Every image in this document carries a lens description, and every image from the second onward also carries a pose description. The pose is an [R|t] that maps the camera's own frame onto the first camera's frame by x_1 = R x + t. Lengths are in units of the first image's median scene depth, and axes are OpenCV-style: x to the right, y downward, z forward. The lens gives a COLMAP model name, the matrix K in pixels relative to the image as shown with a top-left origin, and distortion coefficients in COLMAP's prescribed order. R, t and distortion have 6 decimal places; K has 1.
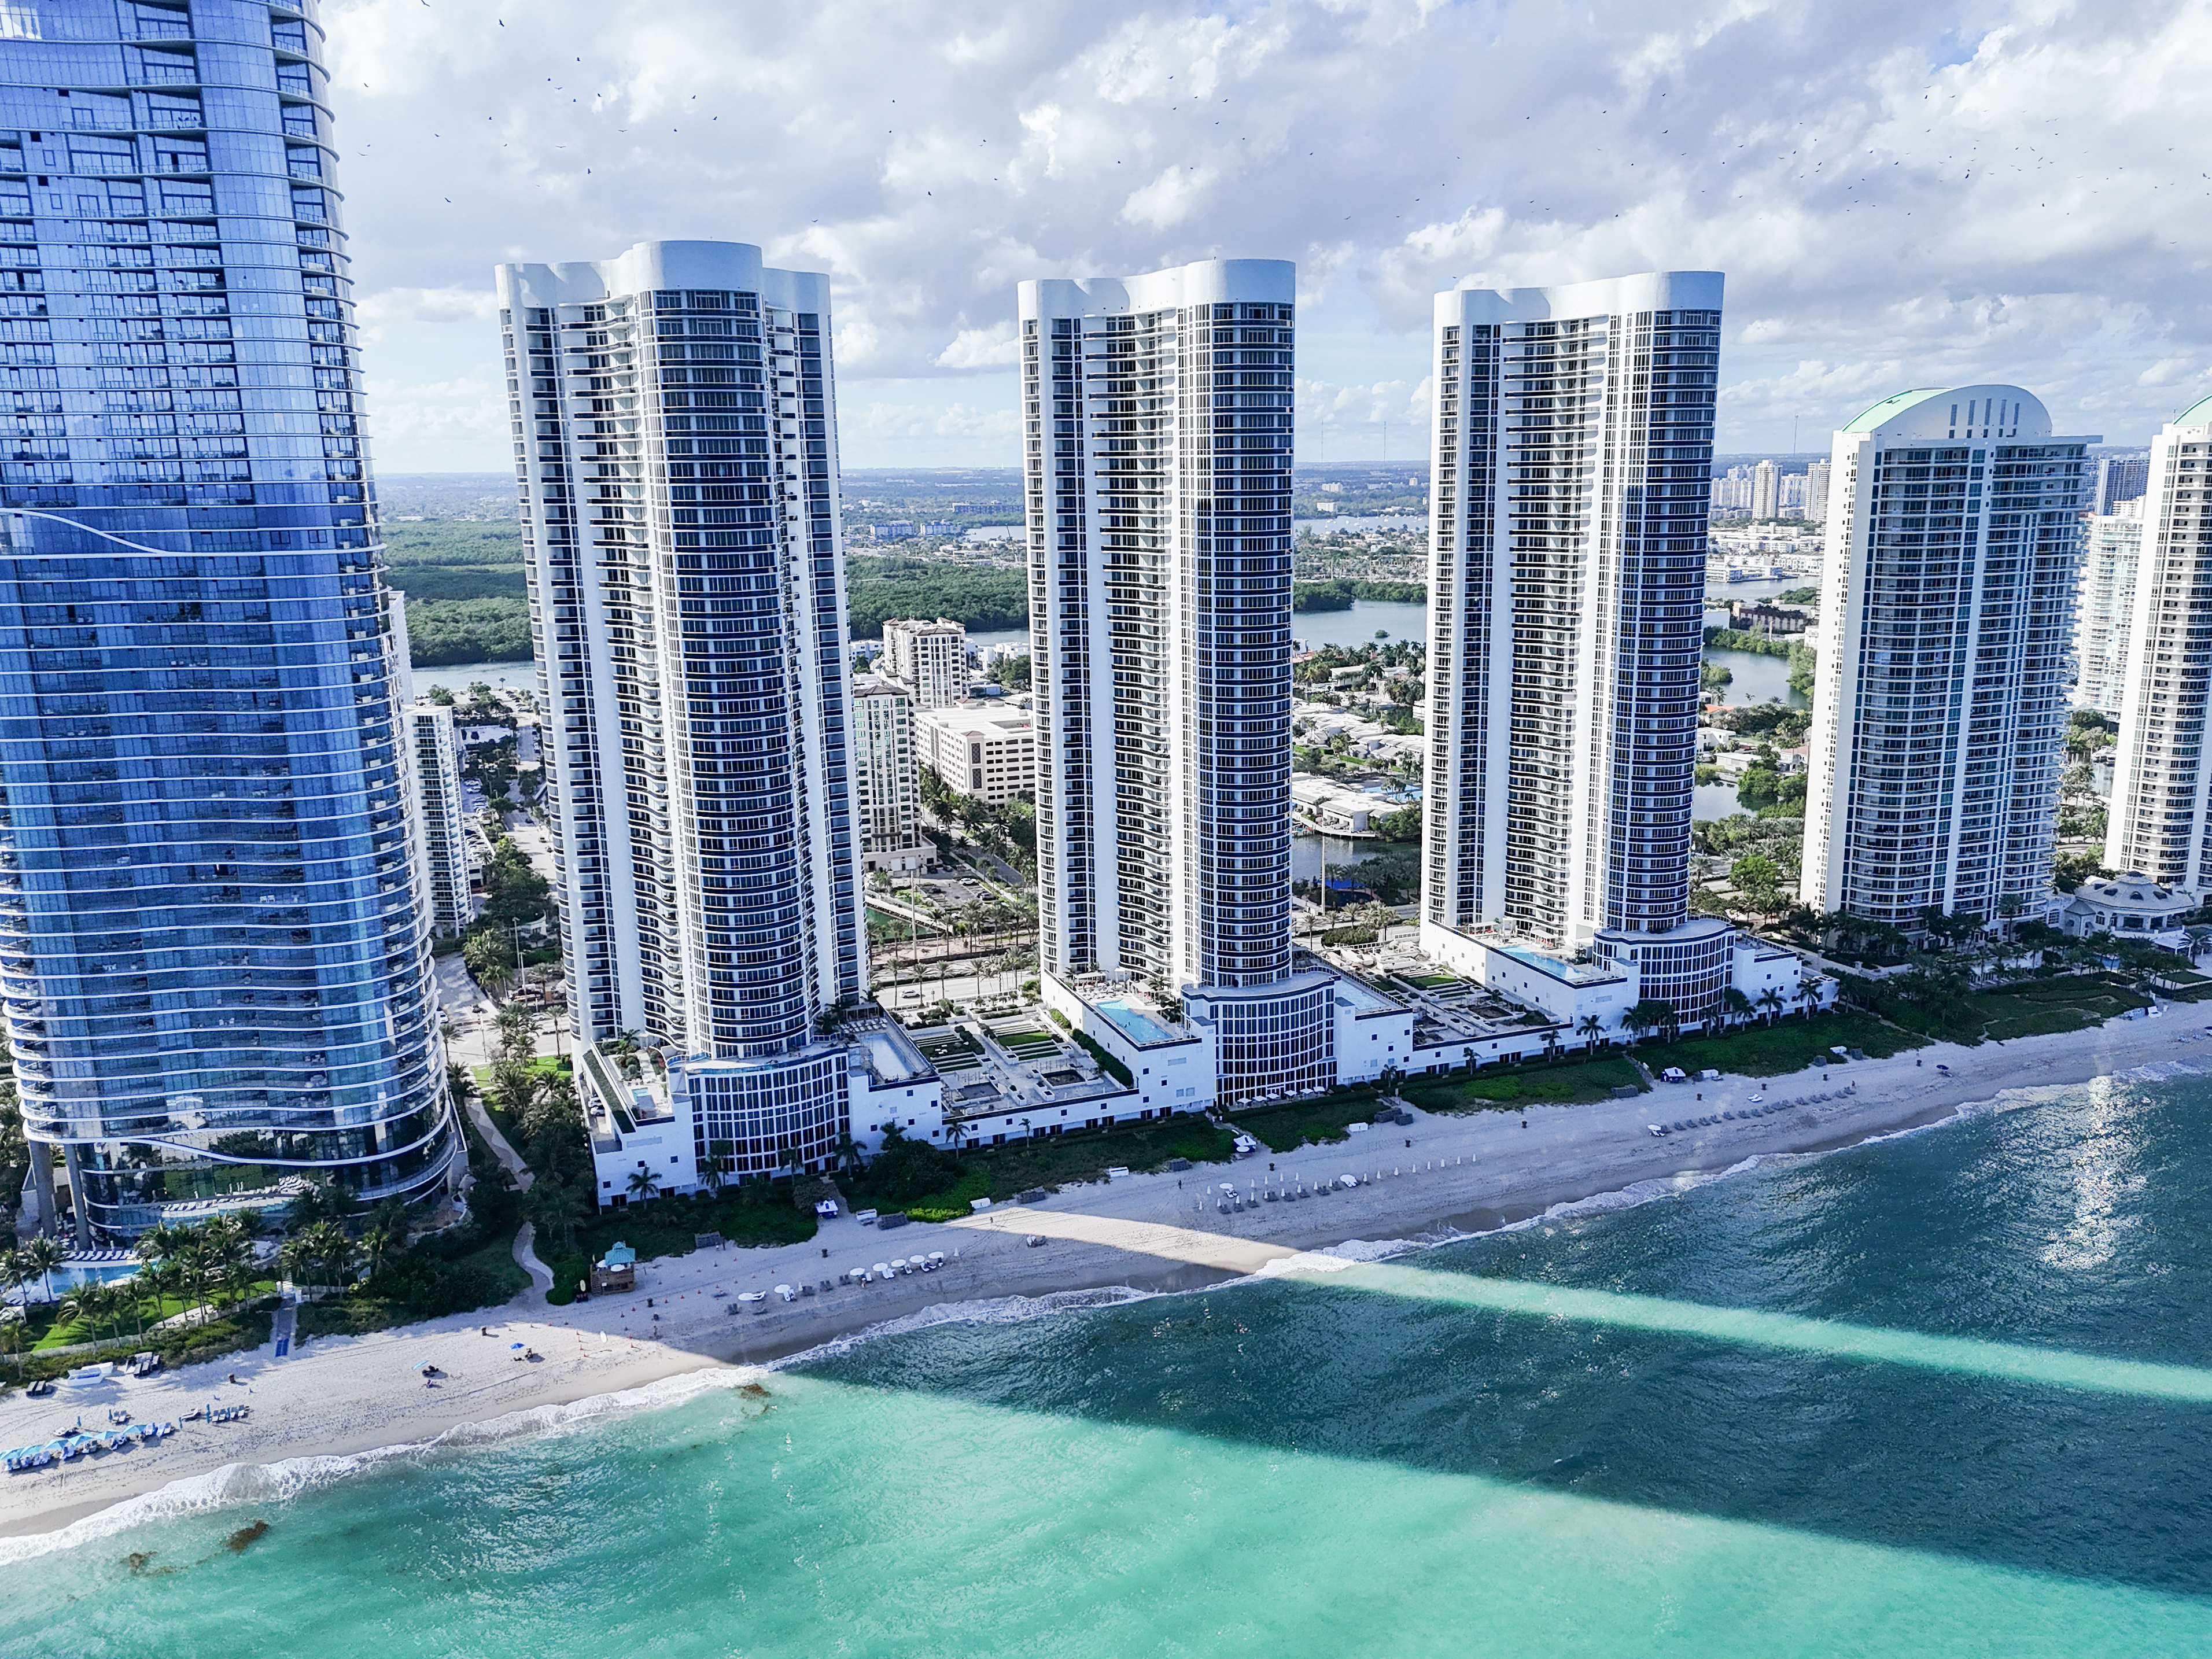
lens RADIAL K [[1695.6, 0, 1173.3], [0, 1695.6, 836.5], [0, 0, 1]] dist [0.070169, -0.052753]
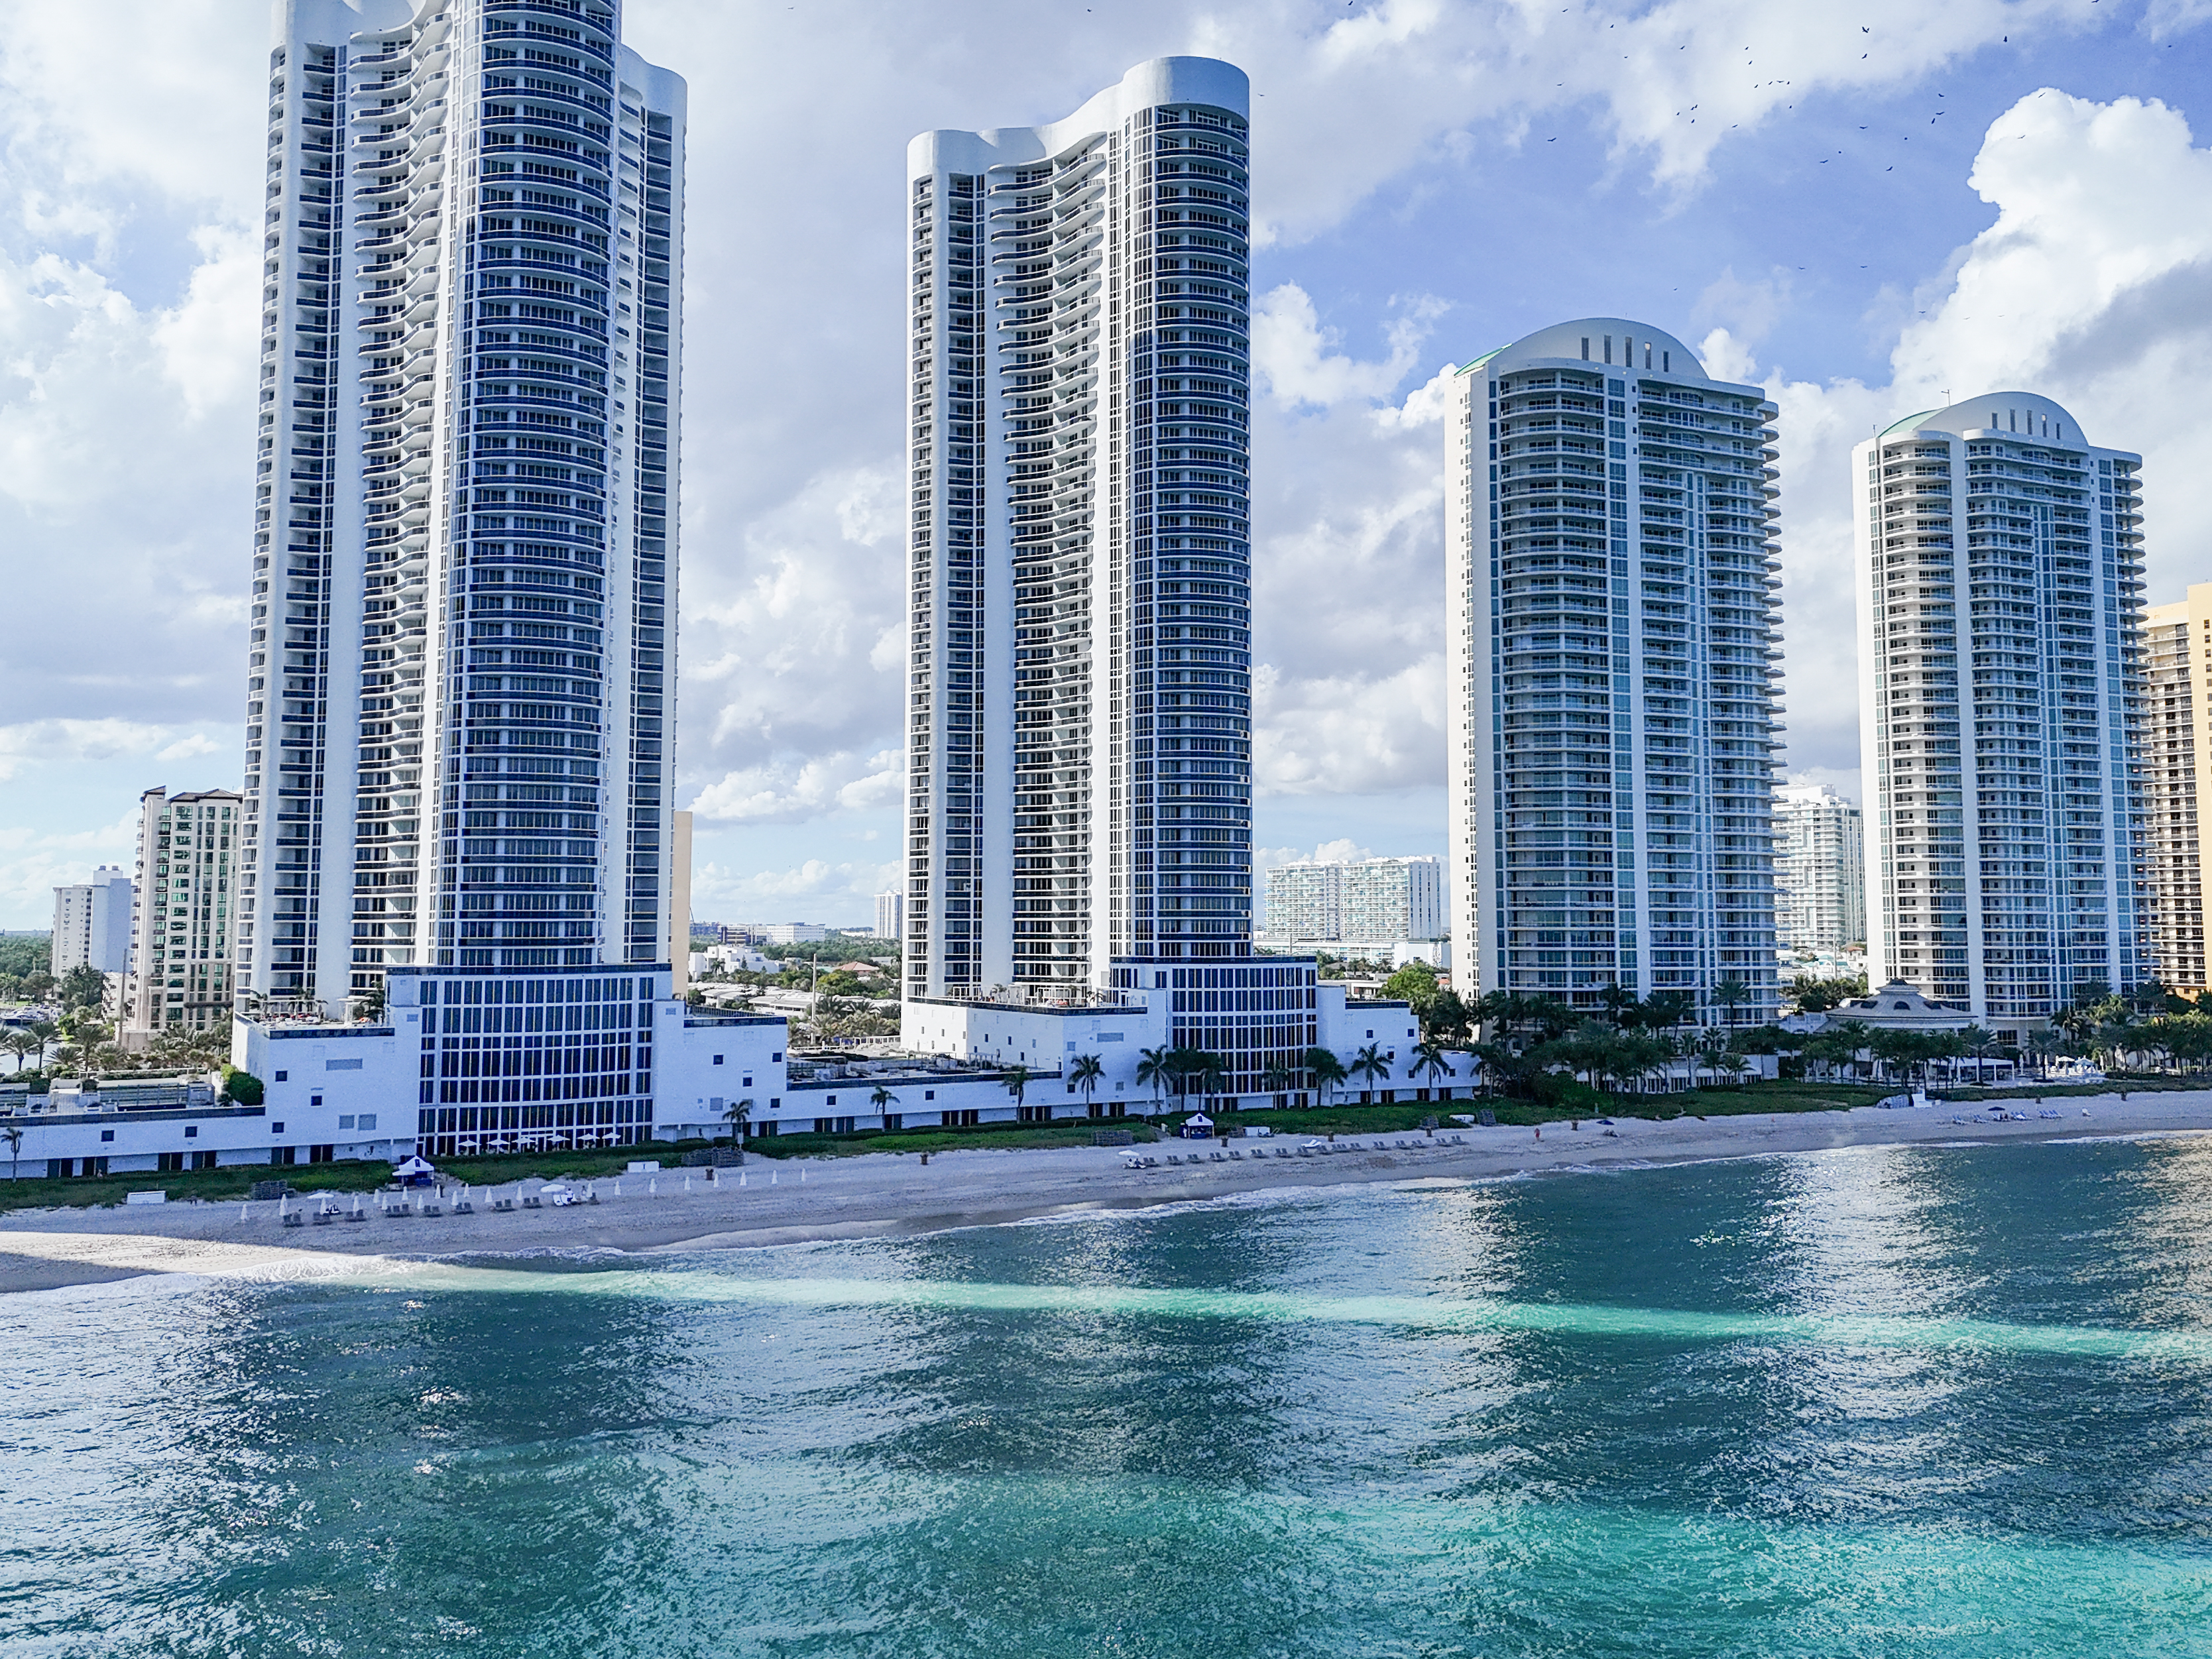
lens RADIAL K [[1945.8, 0, 1150.1], [0, 1945.8, 751.5], [0, 0, 1]] dist [0.084134, -0.108853]
pose [[0.994855, 0.020011, 0.099311, 0.186191], [0.010979, 0.953229, -0.302049, 0.210406], [-0.100710, 0.301585, 0.948105, 0.250632]]
